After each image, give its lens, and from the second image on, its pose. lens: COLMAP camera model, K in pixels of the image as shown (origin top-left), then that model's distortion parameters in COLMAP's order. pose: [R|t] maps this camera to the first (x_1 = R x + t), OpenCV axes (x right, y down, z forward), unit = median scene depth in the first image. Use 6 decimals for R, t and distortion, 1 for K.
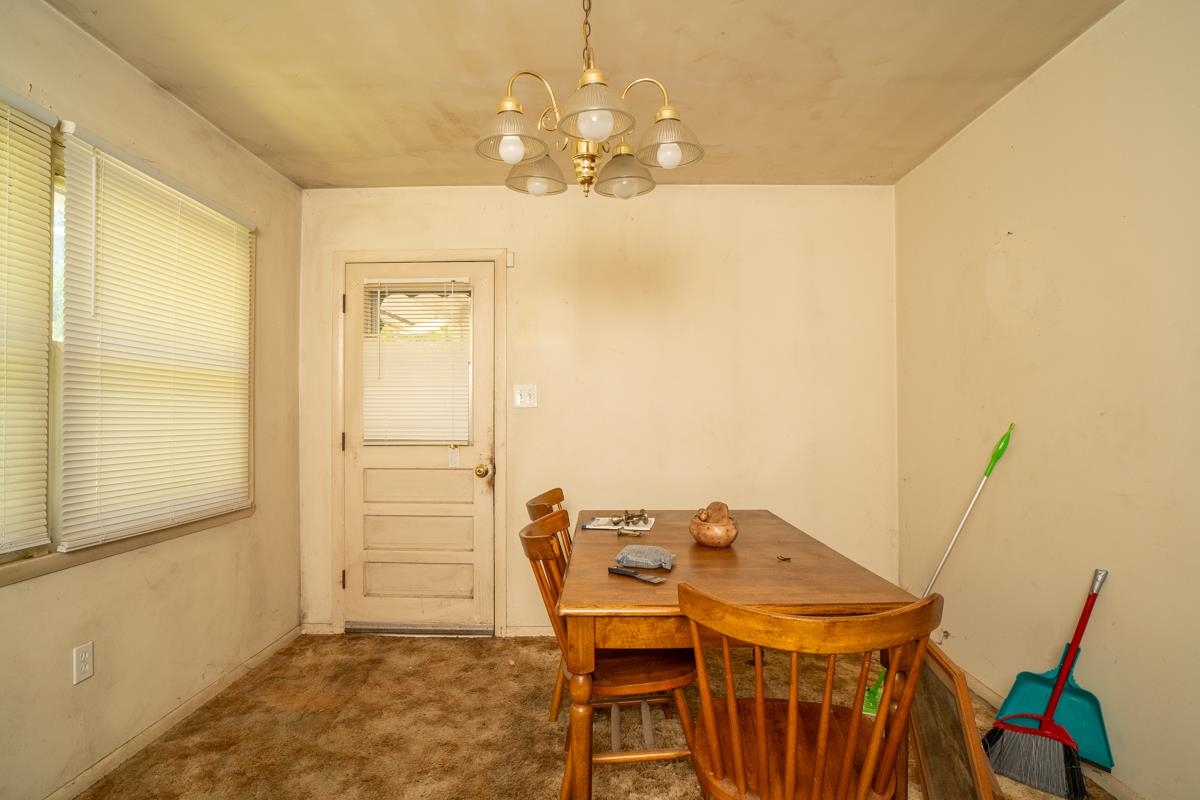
lens RADIAL K [[626.3, 0, 600.7], [0, 626.3, 403.4], [0, 0, 1]] dist [-0.046353, 0.019767]
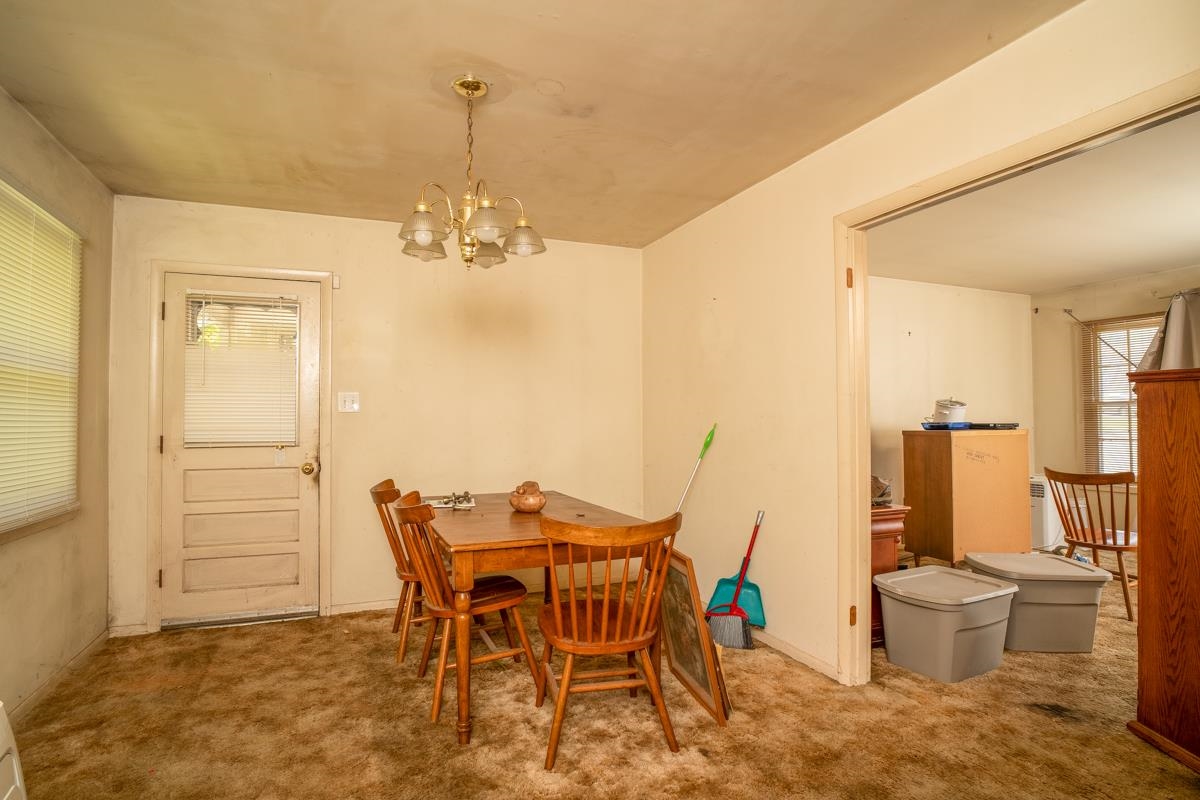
lens RADIAL K [[626.3, 0, 598.1], [0, 626.3, 401.0], [0, 0, 1]] dist [-0.046353, 0.019767]
pose [[0.921691, 0.008897, 0.387824, -0.182514], [-0.004289, 0.999910, -0.012747, -0.001168], [-0.387902, 0.010086, 0.921645, -0.286561]]
